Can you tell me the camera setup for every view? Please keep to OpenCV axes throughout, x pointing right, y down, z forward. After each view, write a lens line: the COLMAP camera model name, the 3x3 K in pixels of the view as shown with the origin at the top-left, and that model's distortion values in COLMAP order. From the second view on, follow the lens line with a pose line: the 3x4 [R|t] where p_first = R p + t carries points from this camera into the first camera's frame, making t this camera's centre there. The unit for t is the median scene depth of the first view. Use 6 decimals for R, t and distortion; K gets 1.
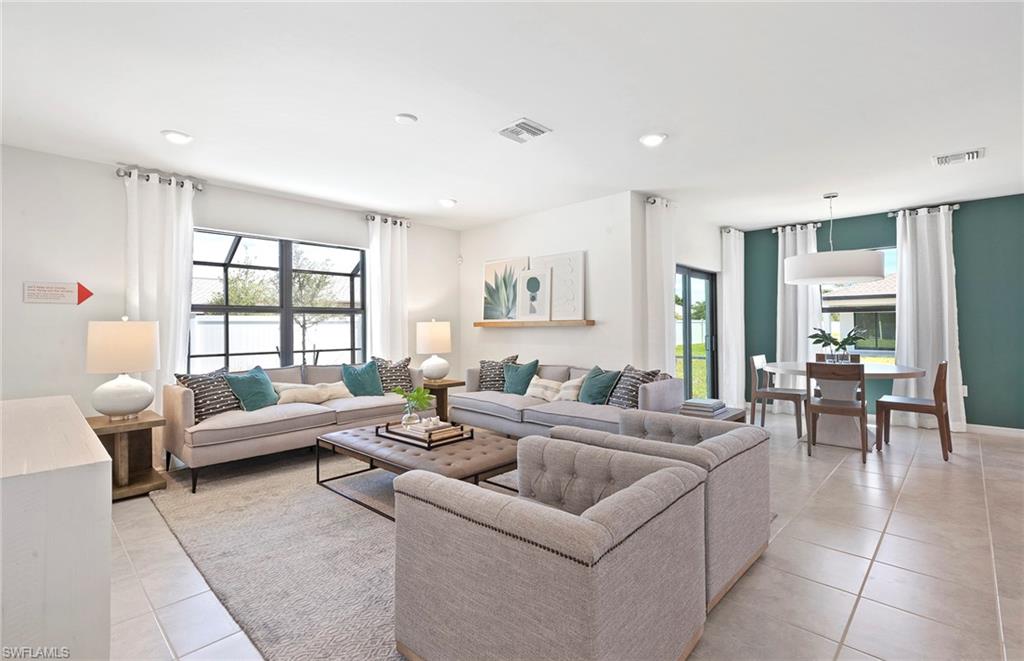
lens RADIAL K [[466.8, 0, 514.8], [0, 466.8, 325.2], [0, 0, 1]] dist [0.001153, -0.001865]
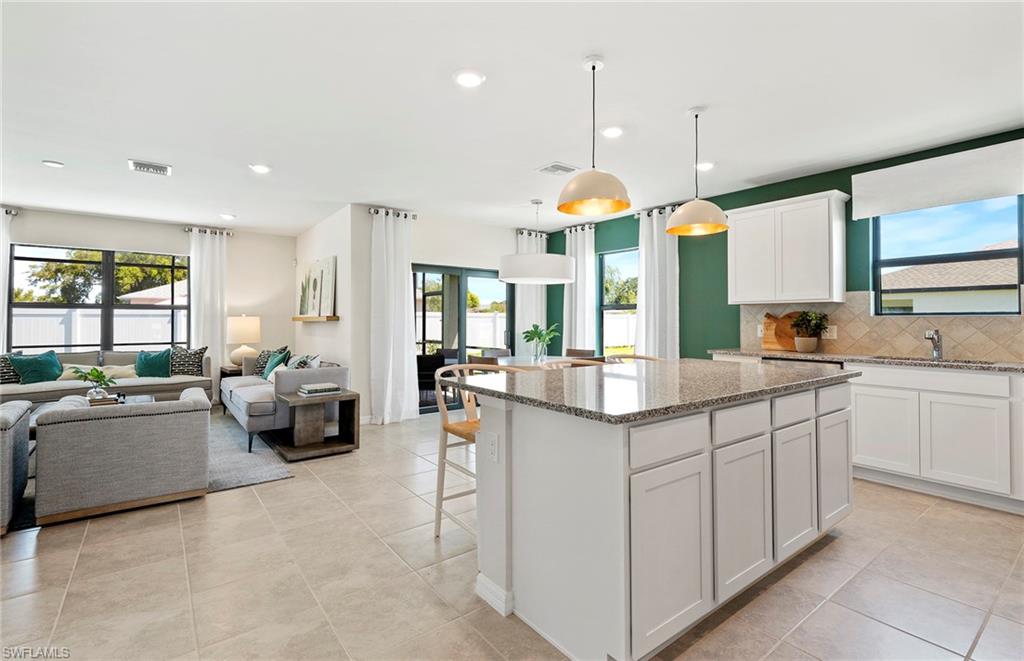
lens RADIAL K [[466.8, 0, 520.1], [0, 466.8, 312.0], [0, 0, 1]] dist [0.001153, -0.001865]
pose [[0.989921, 0.003866, -0.141565, 0.763187], [-0.006044, 0.999870, -0.014963, -0.005691], [0.141489, 0.015668, 0.989816, -0.073621]]
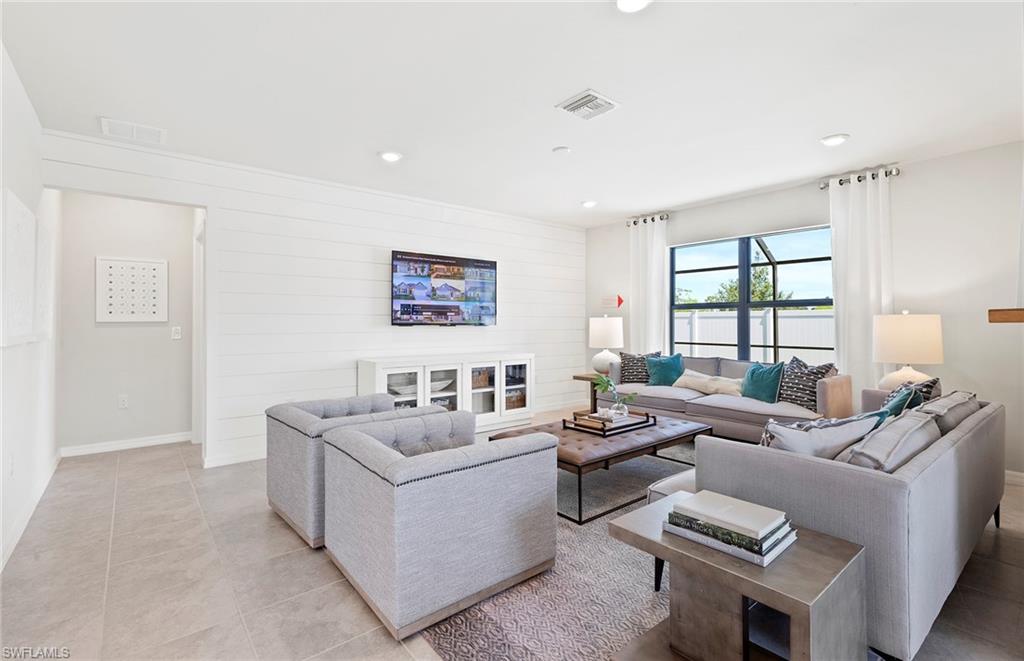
lens RADIAL K [[466.8, 0, 518.5], [0, 466.8, 322.0], [0, 0, 1]] dist [0.001153, -0.001865]
pose [[-0.113782, 0.005459, -0.993491, 0.589012], [0.003987, 0.999979, 0.005038, -0.002105], [0.993498, -0.003388, -0.113801, 0.612088]]
